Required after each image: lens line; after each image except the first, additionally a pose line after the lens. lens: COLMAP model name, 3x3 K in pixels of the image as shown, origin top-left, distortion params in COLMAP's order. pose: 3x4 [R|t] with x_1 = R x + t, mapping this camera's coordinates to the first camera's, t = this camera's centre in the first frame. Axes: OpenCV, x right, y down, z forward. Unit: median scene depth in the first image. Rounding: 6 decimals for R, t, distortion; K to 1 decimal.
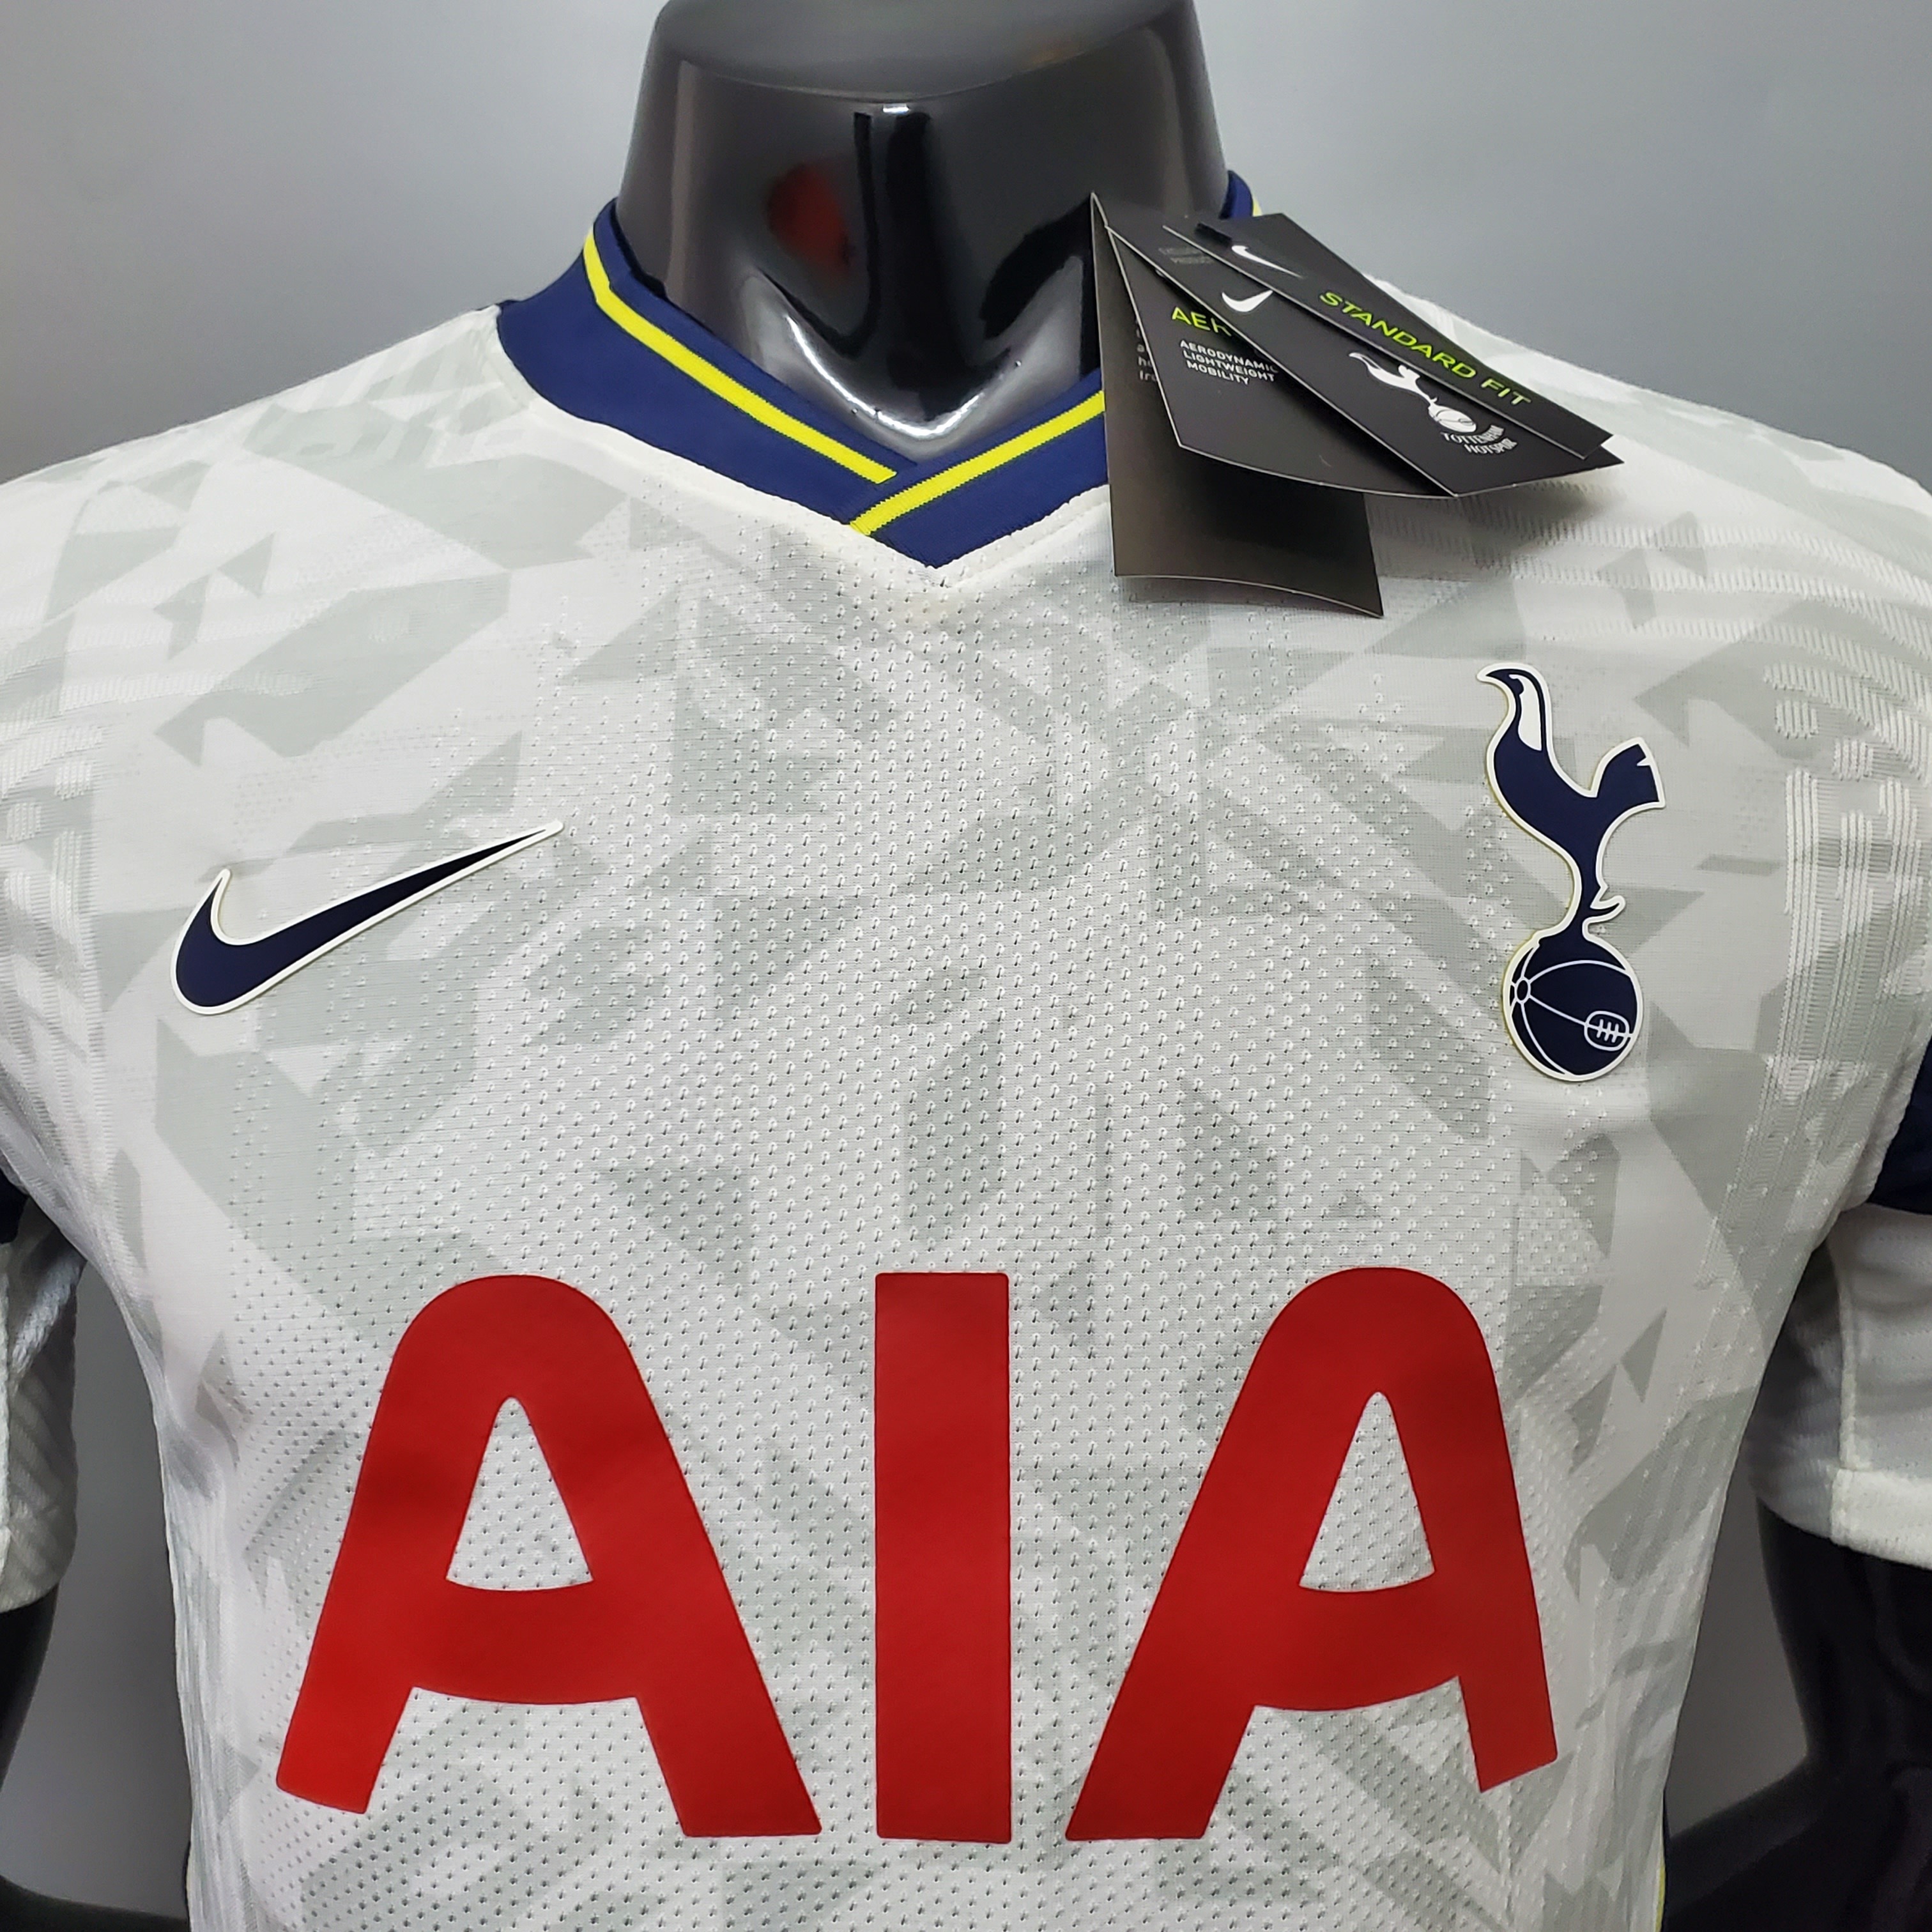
lens RADIAL K [[2621.6, 0, 989.1], [0, 2621.6, 963.8], [0, 0, 1]] dist [0.280567, -1.314494]
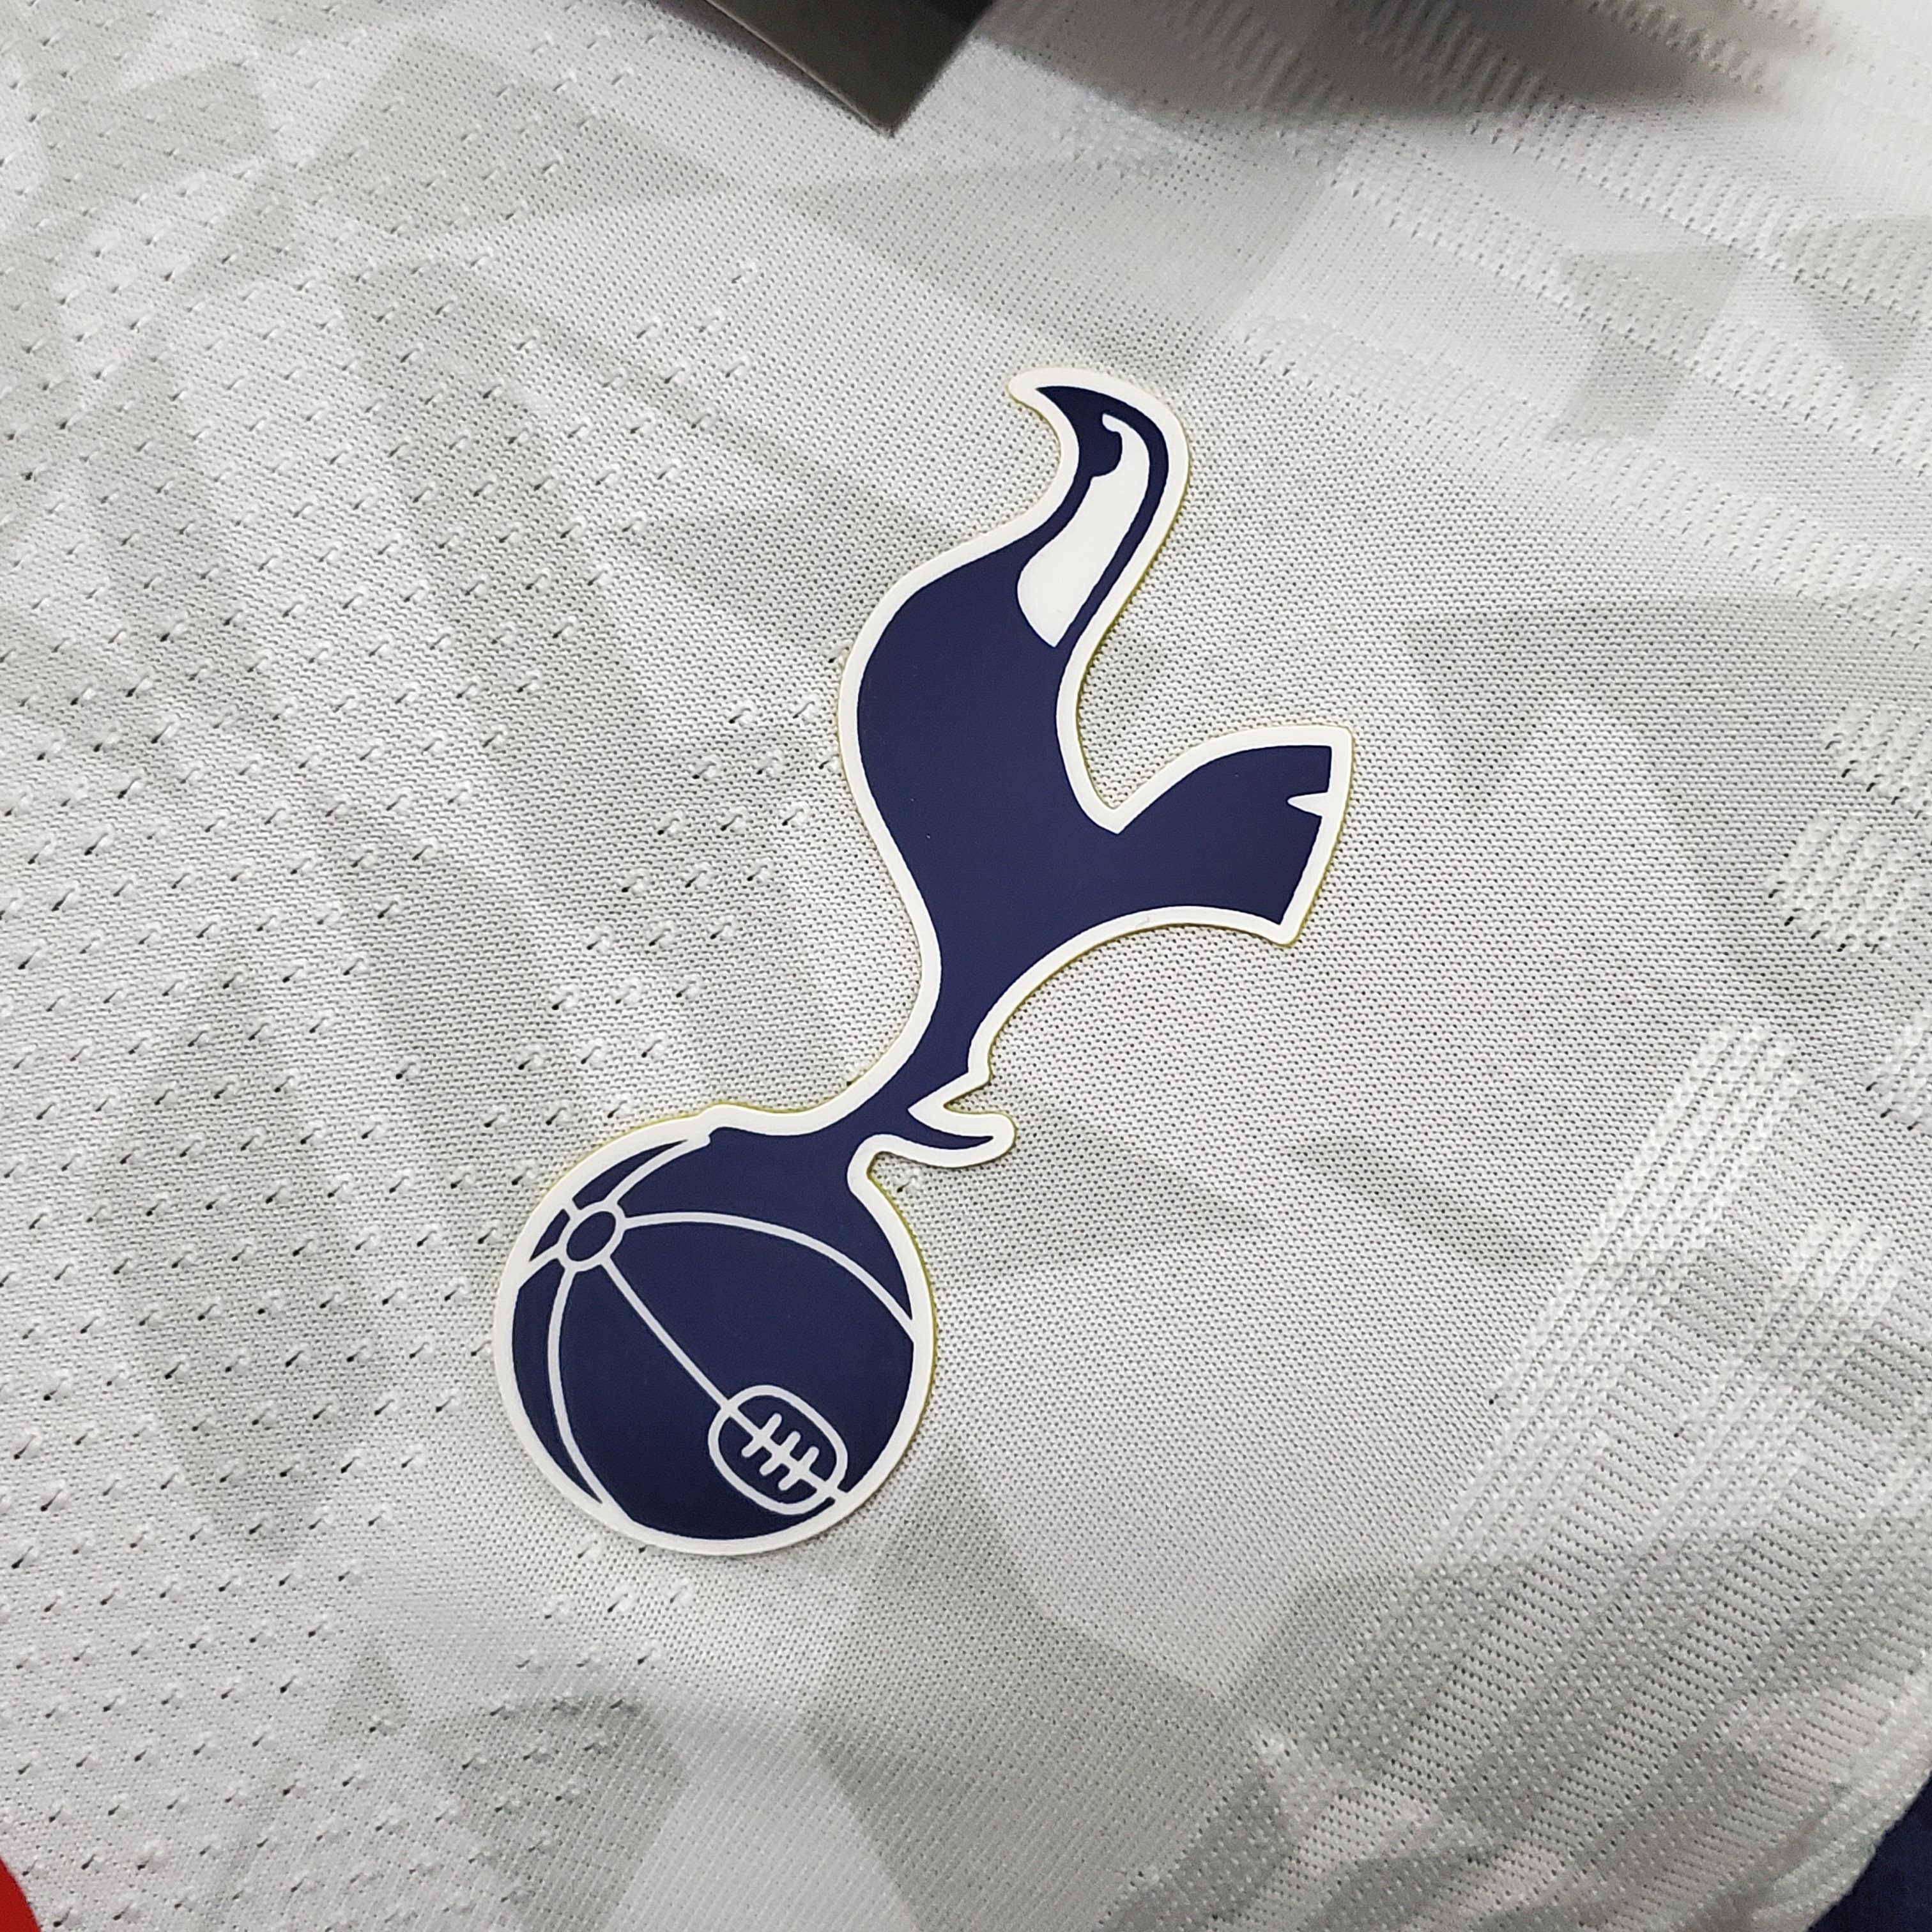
lens RADIAL K [[2621.6, 0, 989.1], [0, 2621.6, 963.8], [0, 0, 1]] dist [0.280567, -1.314494]
pose [[0.844233, 0.439082, -0.307372, 0.321585], [-0.397811, 0.897650, 0.189660, -0.103856], [0.359189, -0.037841, 0.932497, 0.665087]]
